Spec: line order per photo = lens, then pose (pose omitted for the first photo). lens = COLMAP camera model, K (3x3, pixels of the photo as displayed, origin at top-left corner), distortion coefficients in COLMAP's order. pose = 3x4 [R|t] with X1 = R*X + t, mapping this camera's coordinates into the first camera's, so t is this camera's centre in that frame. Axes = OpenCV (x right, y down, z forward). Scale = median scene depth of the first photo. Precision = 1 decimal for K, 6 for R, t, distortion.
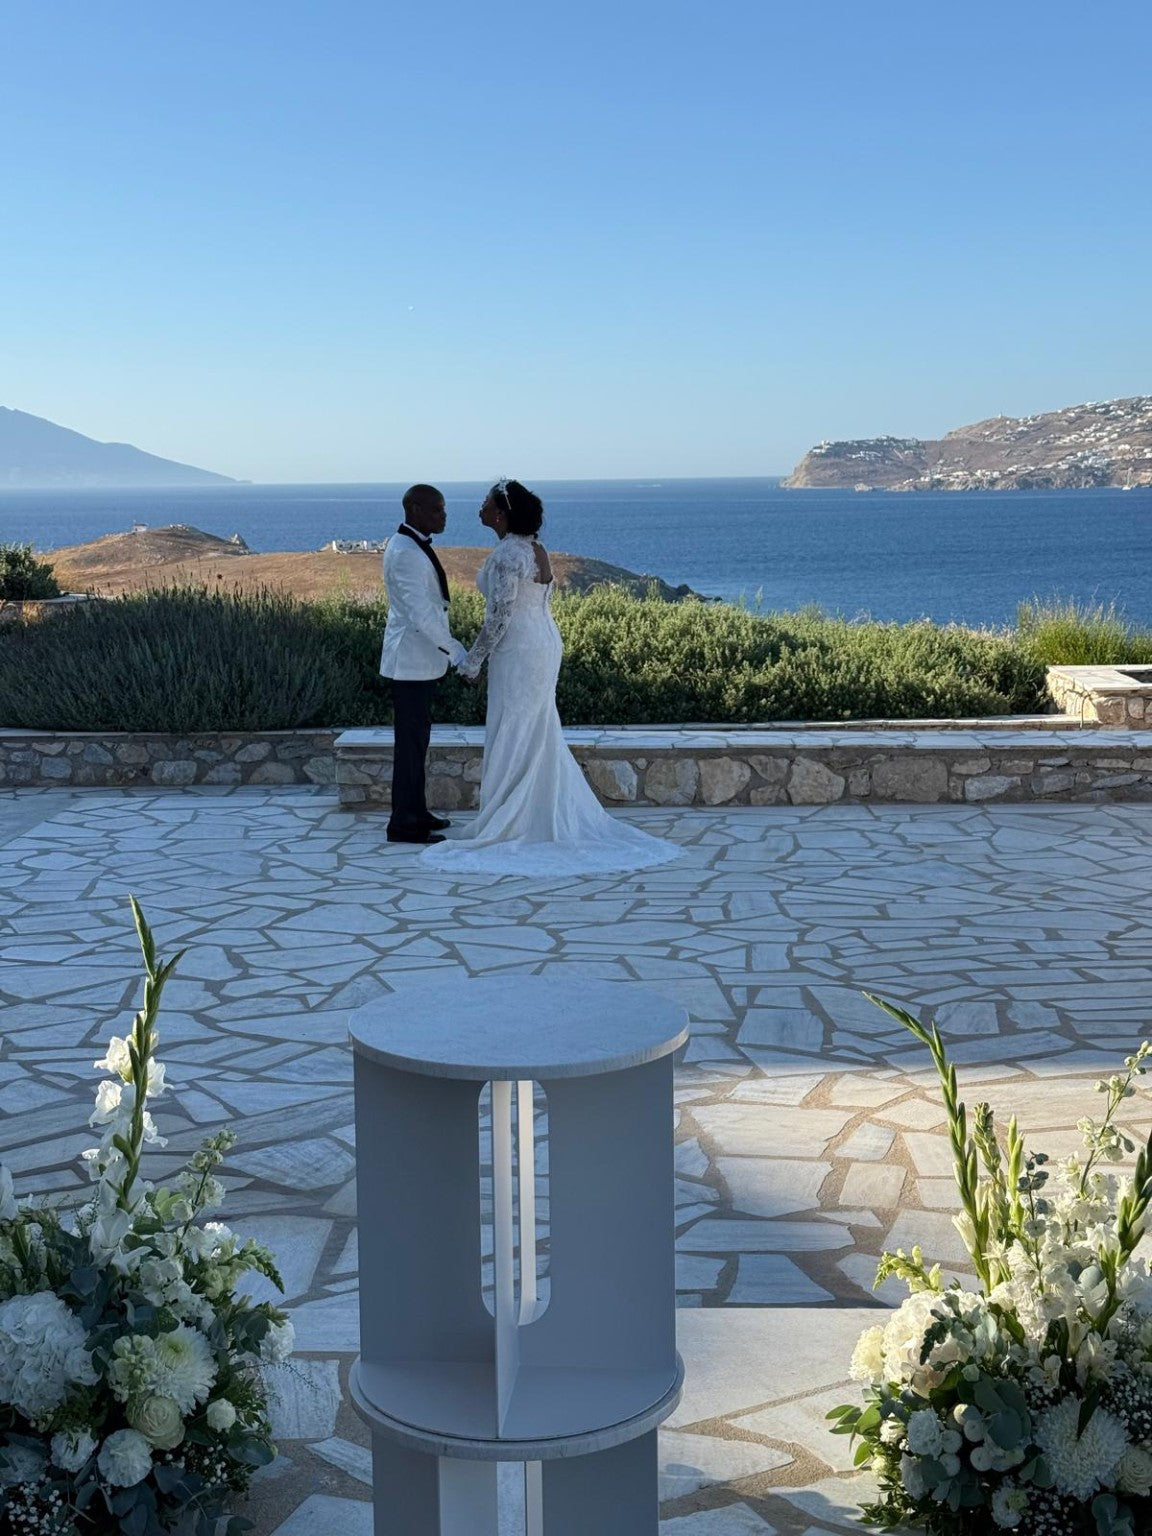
lens RADIAL K [[2082.1, 0, 576.0], [0, 2082.1, 768.0], [0, 0, 1]] dist [0.187143, -0.035409]
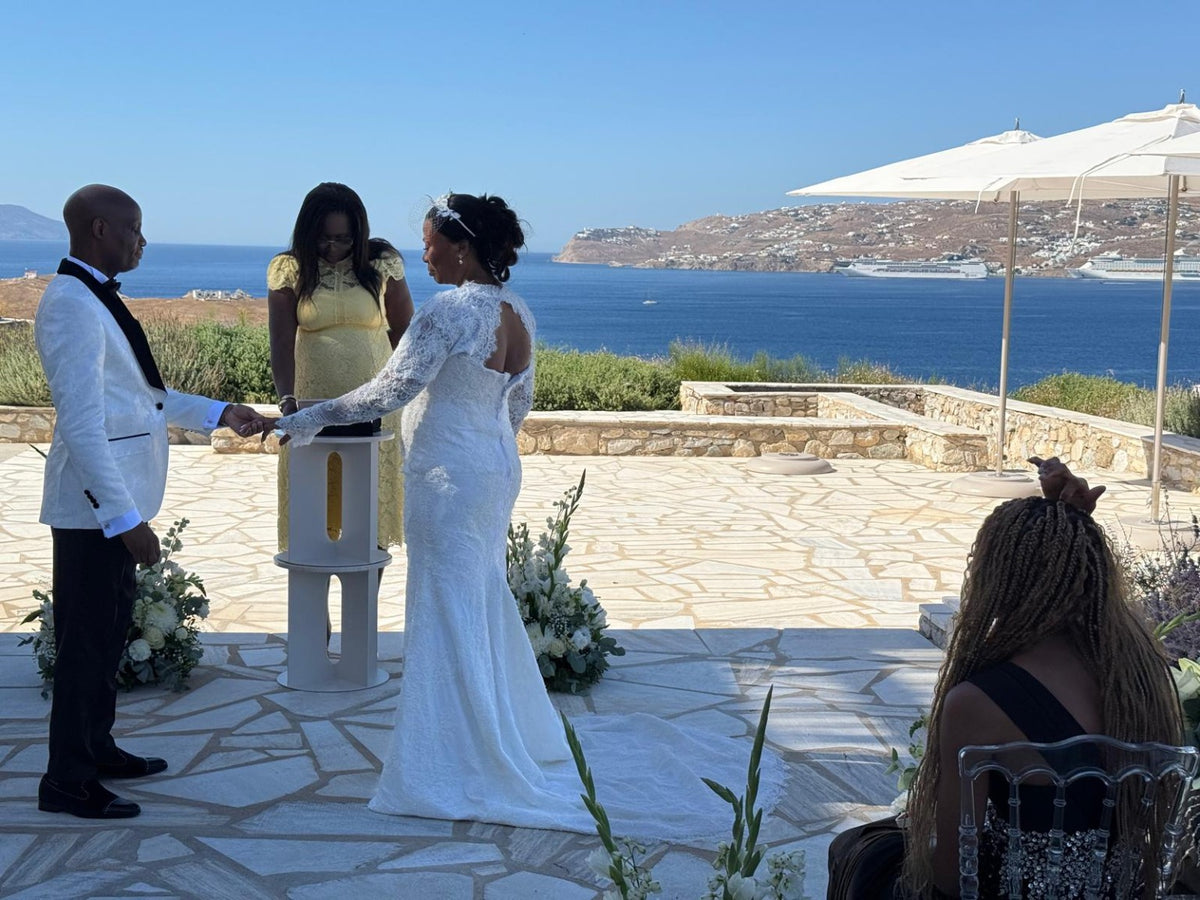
lens RADIAL K [[1626.6, 0, 600.0], [0, 1626.6, 450.0], [0, 0, 1]] dist [0.187143, -0.035409]
pose [[0.991590, 0.017458, 0.128233, 0.017150], [-0.015228, 0.999716, -0.018350, 0.036871], [-0.128517, 0.016243, 0.991574, -0.266171]]
